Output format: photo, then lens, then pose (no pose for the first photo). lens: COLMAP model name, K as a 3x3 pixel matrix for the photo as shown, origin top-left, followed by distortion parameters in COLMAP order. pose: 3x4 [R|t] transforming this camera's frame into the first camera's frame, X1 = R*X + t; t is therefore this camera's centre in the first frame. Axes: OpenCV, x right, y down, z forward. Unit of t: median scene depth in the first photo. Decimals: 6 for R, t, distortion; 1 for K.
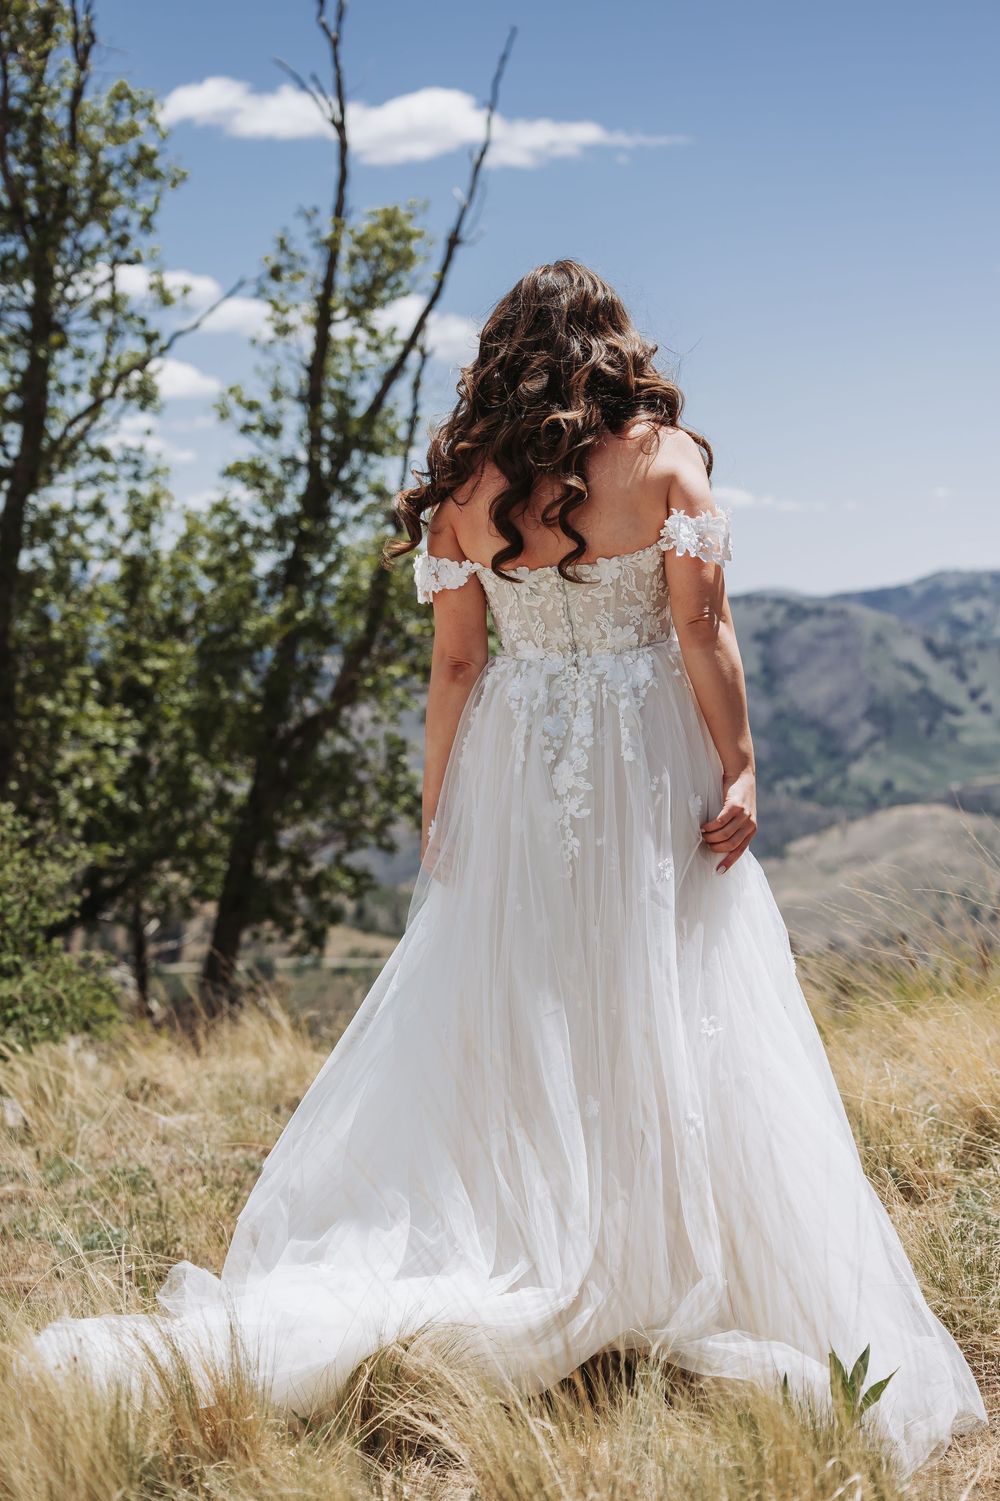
lens RADIAL K [[3029.4, 0, 500.0], [0, 3029.4, 750.5], [0, 0, 1]] dist [-0.010877, 0.066643]
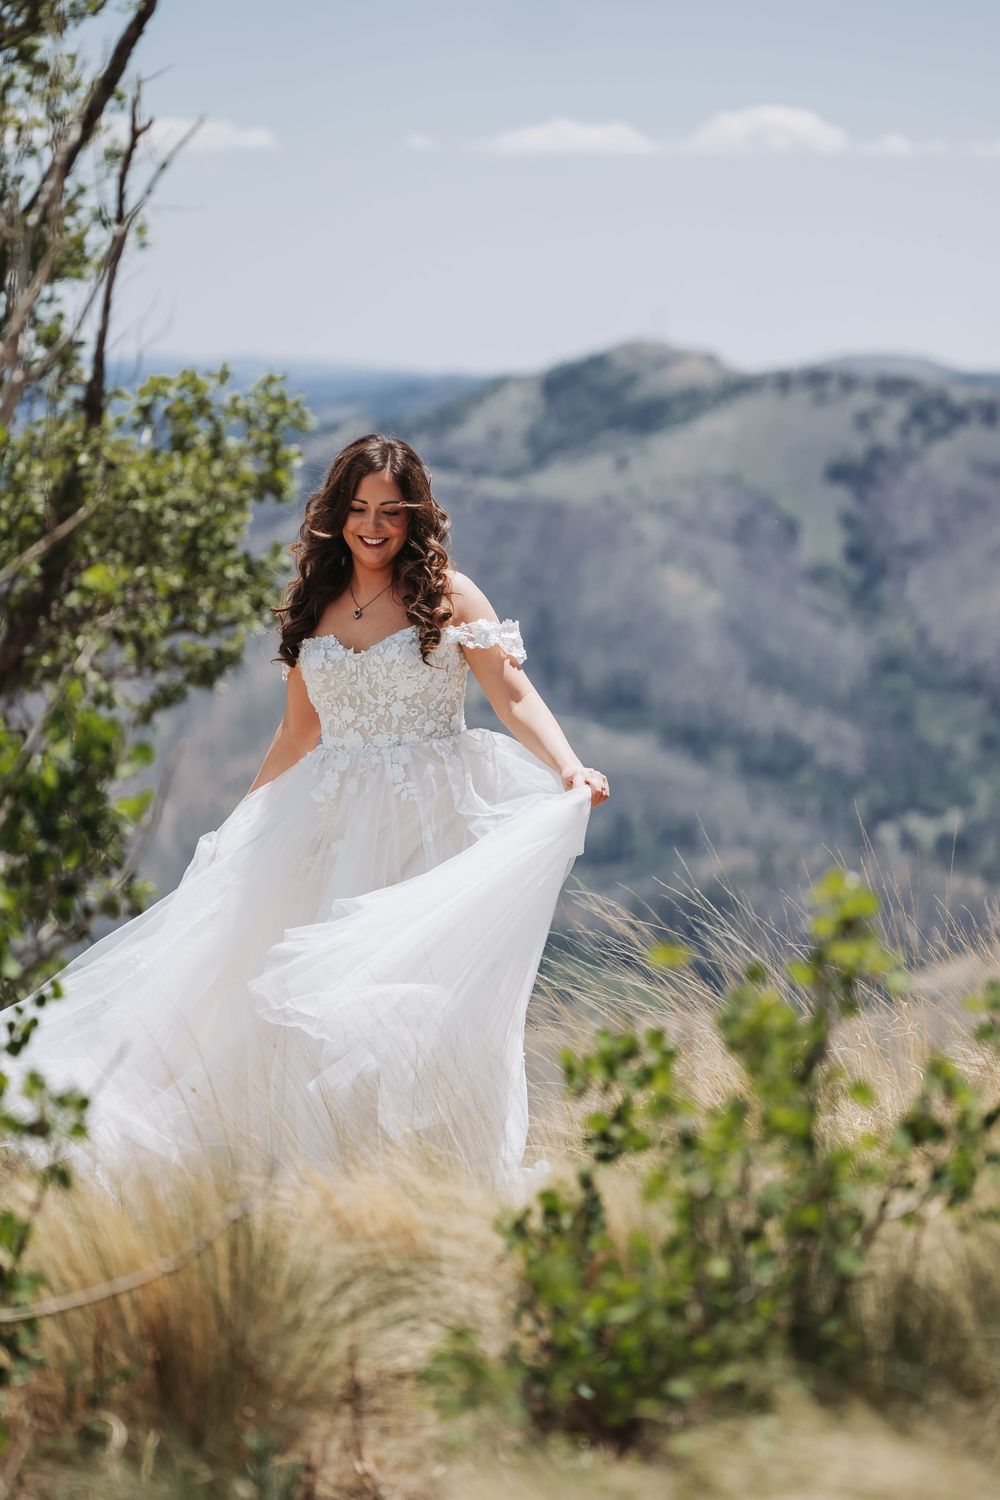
lens RADIAL K [[9278.1, 0, 500.0], [0, 9278.1, 750.0], [0, 0, 1]] dist [-1.533736, 173.032390]
pose [[0.999396, -0.003613, 0.034564, -0.013762], [0.003553, 0.999992, 0.001806, -0.006178], [-0.034571, -0.001682, 0.999401, -0.743863]]
